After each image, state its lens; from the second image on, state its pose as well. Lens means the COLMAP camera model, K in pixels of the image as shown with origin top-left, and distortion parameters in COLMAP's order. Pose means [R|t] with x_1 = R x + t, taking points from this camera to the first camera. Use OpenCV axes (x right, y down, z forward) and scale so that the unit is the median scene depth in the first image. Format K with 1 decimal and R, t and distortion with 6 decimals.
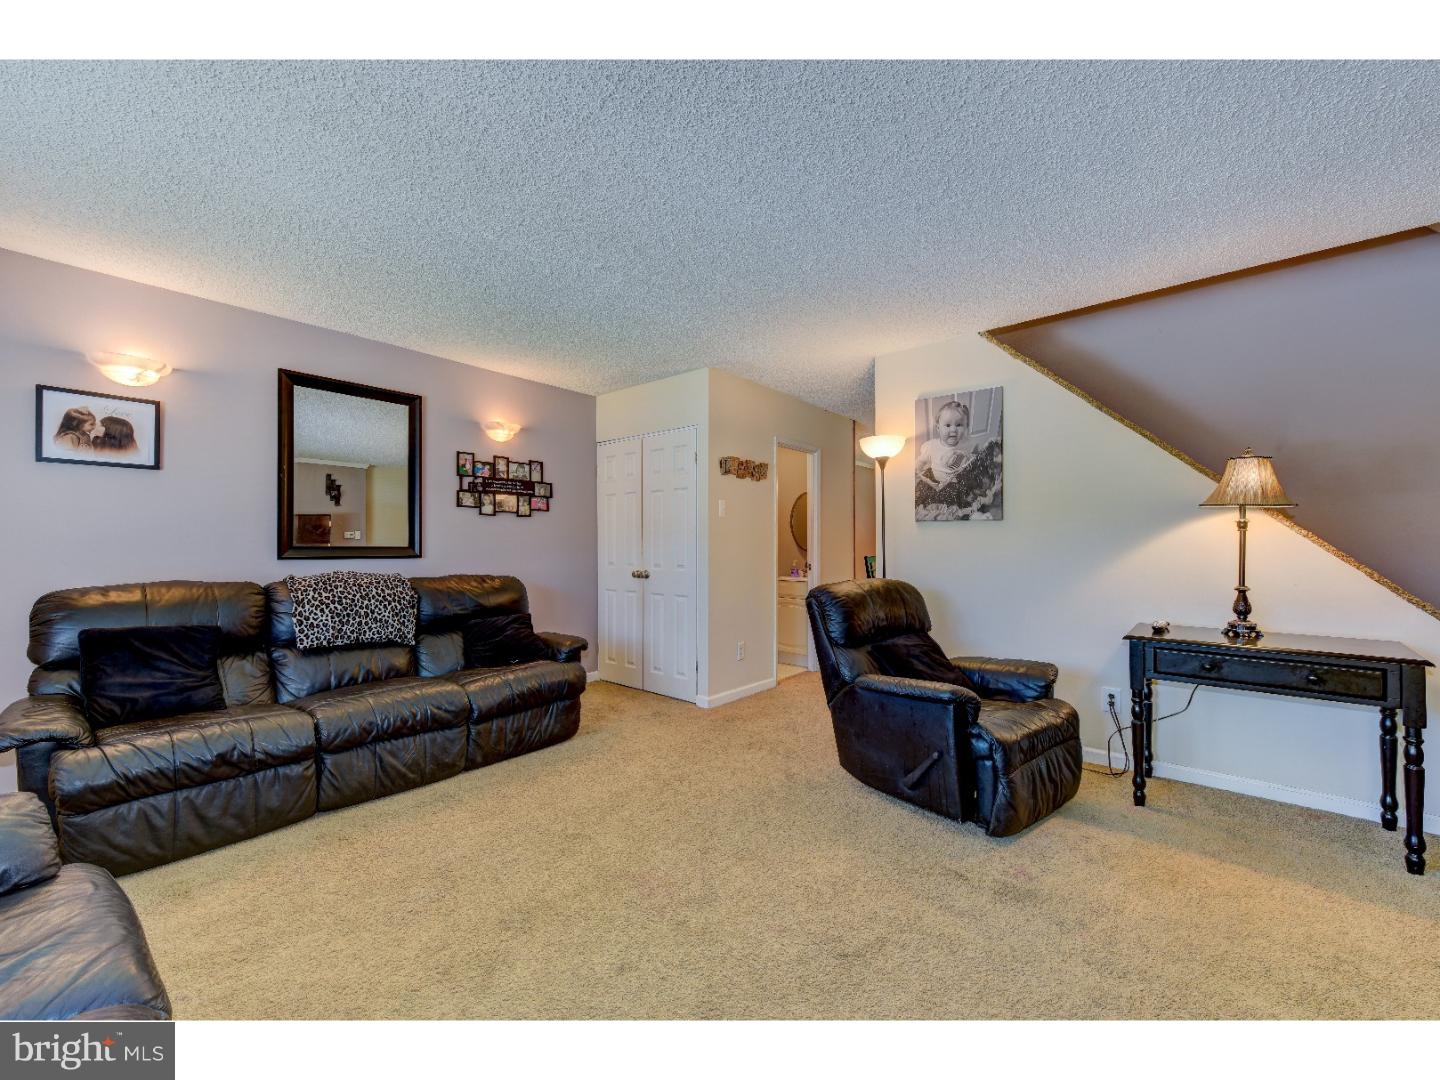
lens RADIAL K [[567.0, 0, 720.0], [0, 567.0, 540.0], [0, 0, 1]] dist [0.011816, -0.000165]
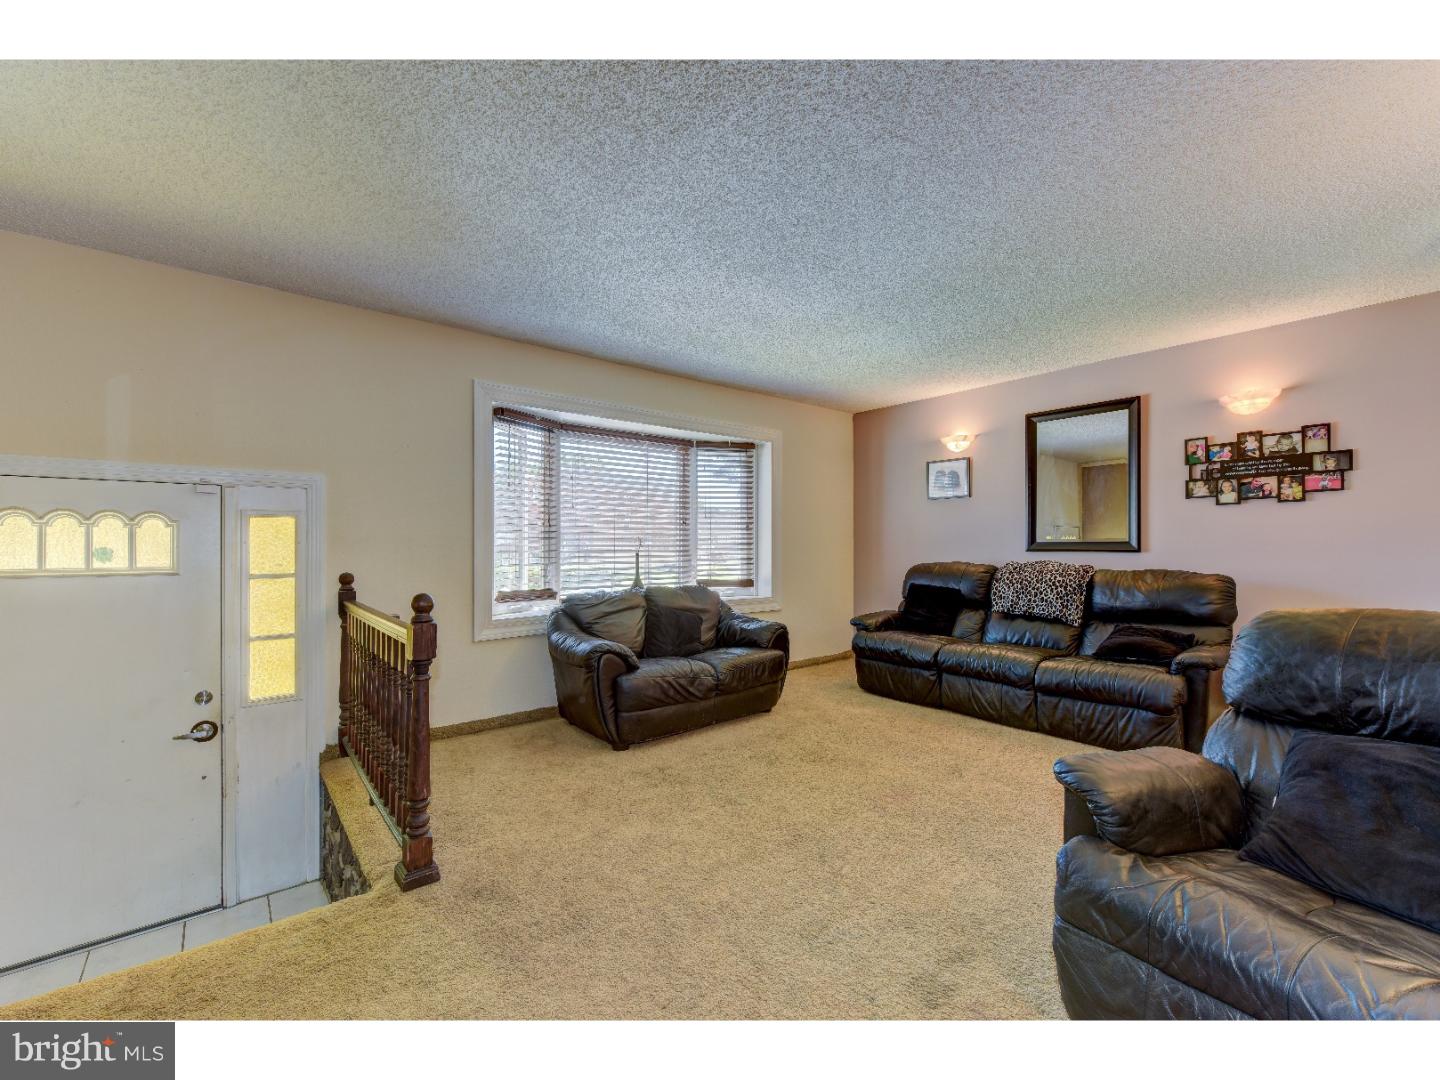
lens RADIAL K [[613.1, 0, 720.0], [0, 613.1, 540.0], [0, 0, 1]] dist [-0.001607, -0.000368]
pose [[-0.185101, -0.003580, -0.982713, 0.660850], [0.017187, 0.999829, -0.006880, 0.003634], [0.982569, -0.018163, -0.185008, 0.419771]]
